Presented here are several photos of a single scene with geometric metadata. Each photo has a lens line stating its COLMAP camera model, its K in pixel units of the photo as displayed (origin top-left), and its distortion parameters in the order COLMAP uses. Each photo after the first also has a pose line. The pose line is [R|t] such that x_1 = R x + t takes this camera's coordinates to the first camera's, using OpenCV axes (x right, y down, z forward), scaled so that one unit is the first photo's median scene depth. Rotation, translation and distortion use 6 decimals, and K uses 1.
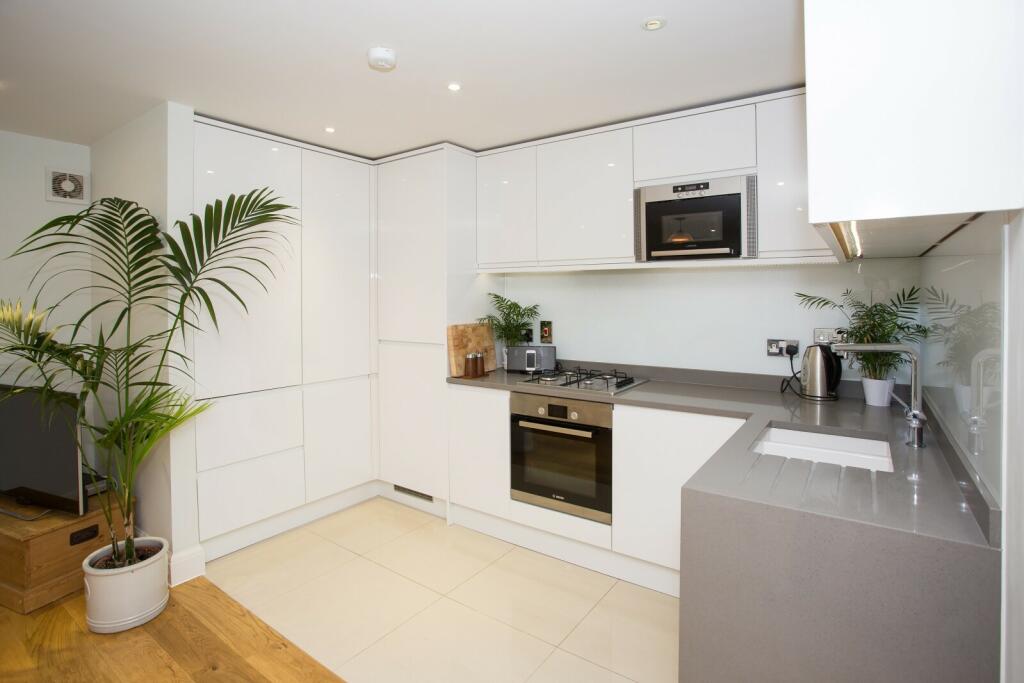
lens RADIAL K [[536.5, 0, 511.6], [0, 536.5, 297.6], [0, 0, 1]] dist [-0.004504, -0.000320]
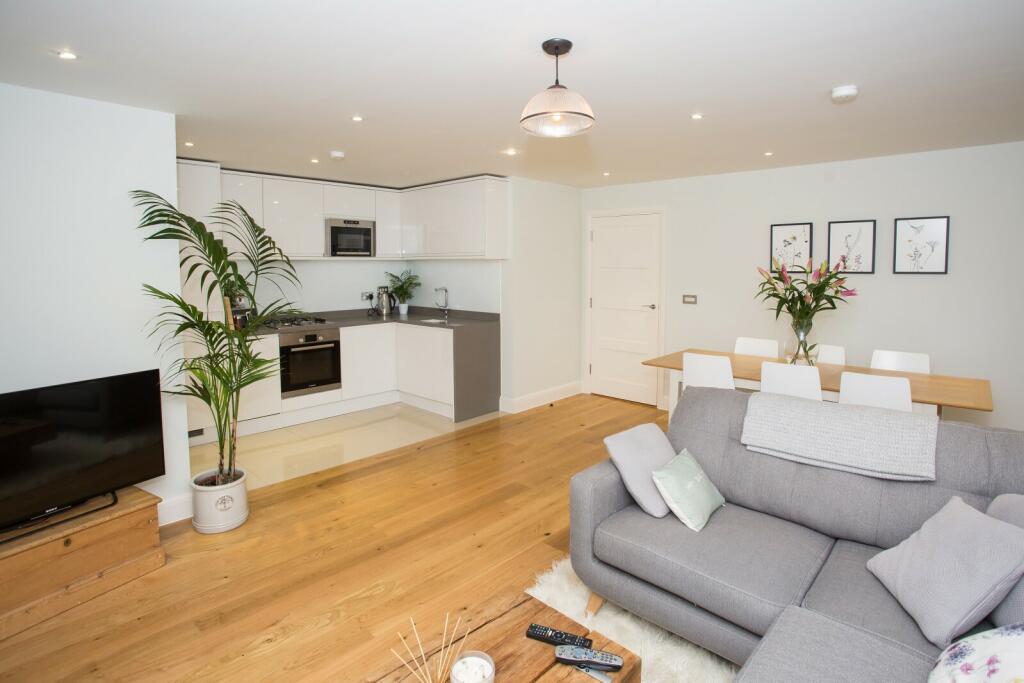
lens RADIAL K [[536.5, 0, 511.6], [0, 536.5, 297.6], [0, 0, 1]] dist [-0.004504, -0.000320]
pose [[0.135428, -0.052654, 0.989387, -1.666144], [0.012316, 0.998599, 0.051458, -0.009861], [-0.990711, 0.005216, 0.135886, 0.086631]]
